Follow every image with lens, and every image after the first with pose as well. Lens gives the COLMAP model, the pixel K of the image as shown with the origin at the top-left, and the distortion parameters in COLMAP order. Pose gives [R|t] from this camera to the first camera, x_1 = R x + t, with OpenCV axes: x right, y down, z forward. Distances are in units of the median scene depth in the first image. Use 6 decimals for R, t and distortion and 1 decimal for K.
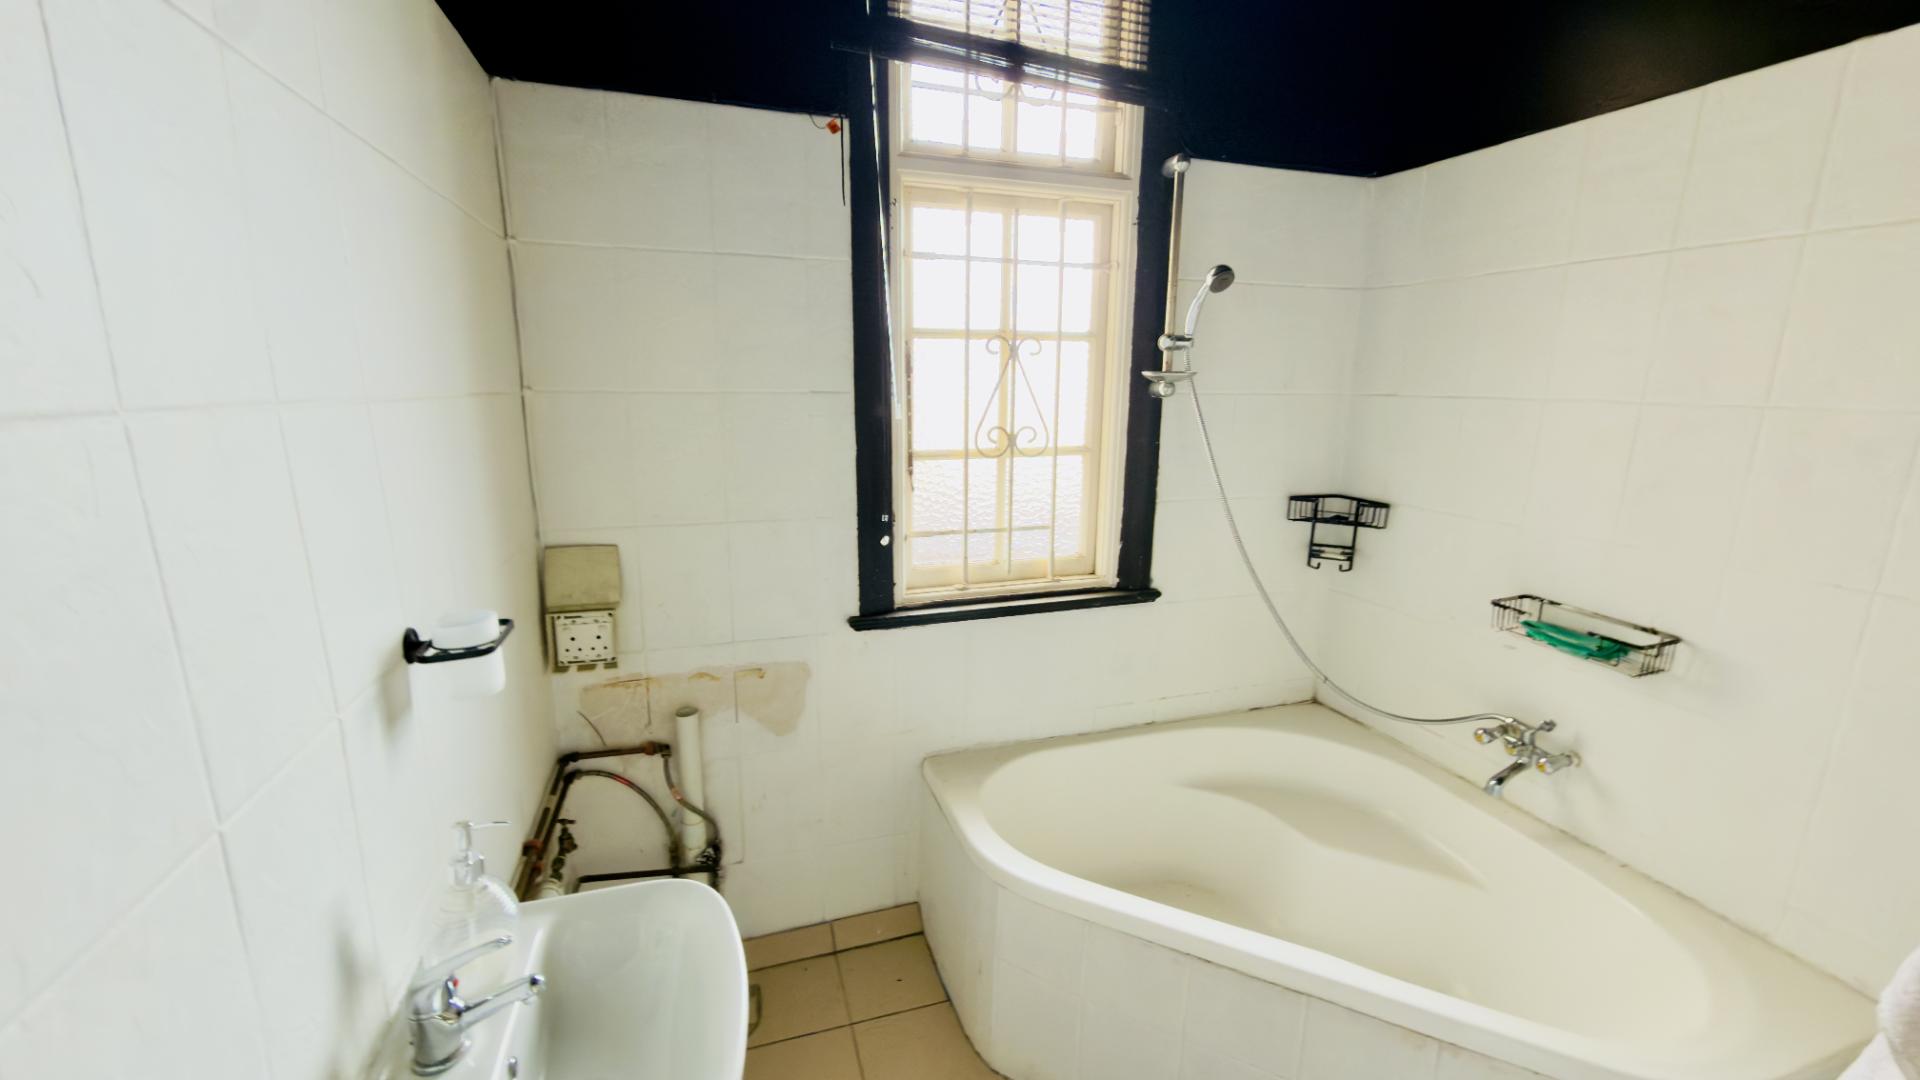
lens RADIAL K [[765.9, 0, 962.7], [0, 765.9, 543.3], [0, 0, 1]] dist [-0.000317, -0.000351]
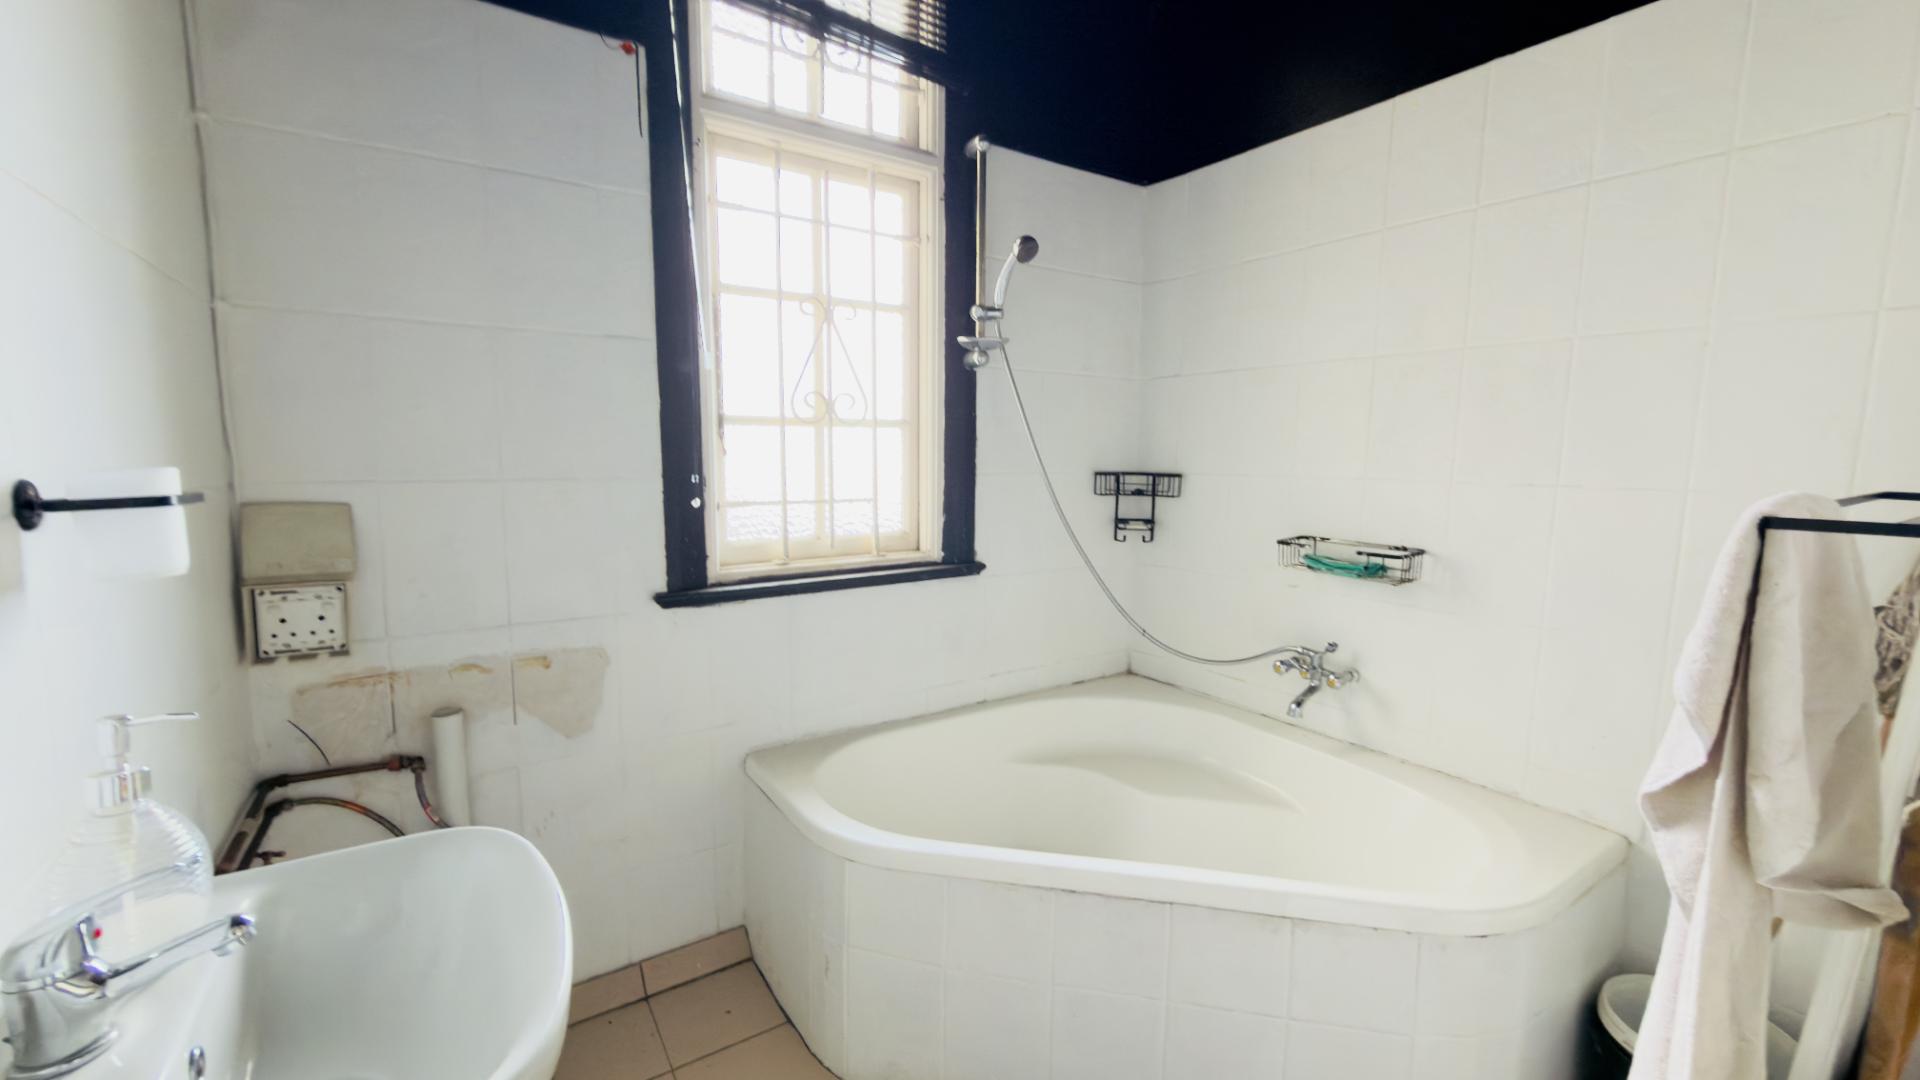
lens RADIAL K [[765.9, 0, 962.7], [0, 765.9, 543.3], [0, 0, 1]] dist [-0.000317, -0.000351]
pose [[0.962967, -0.035443, 0.267280, -0.040821], [0.060527, 0.994438, -0.086200, 0.137274], [-0.262738, 0.099186, 0.959756, 0.051652]]
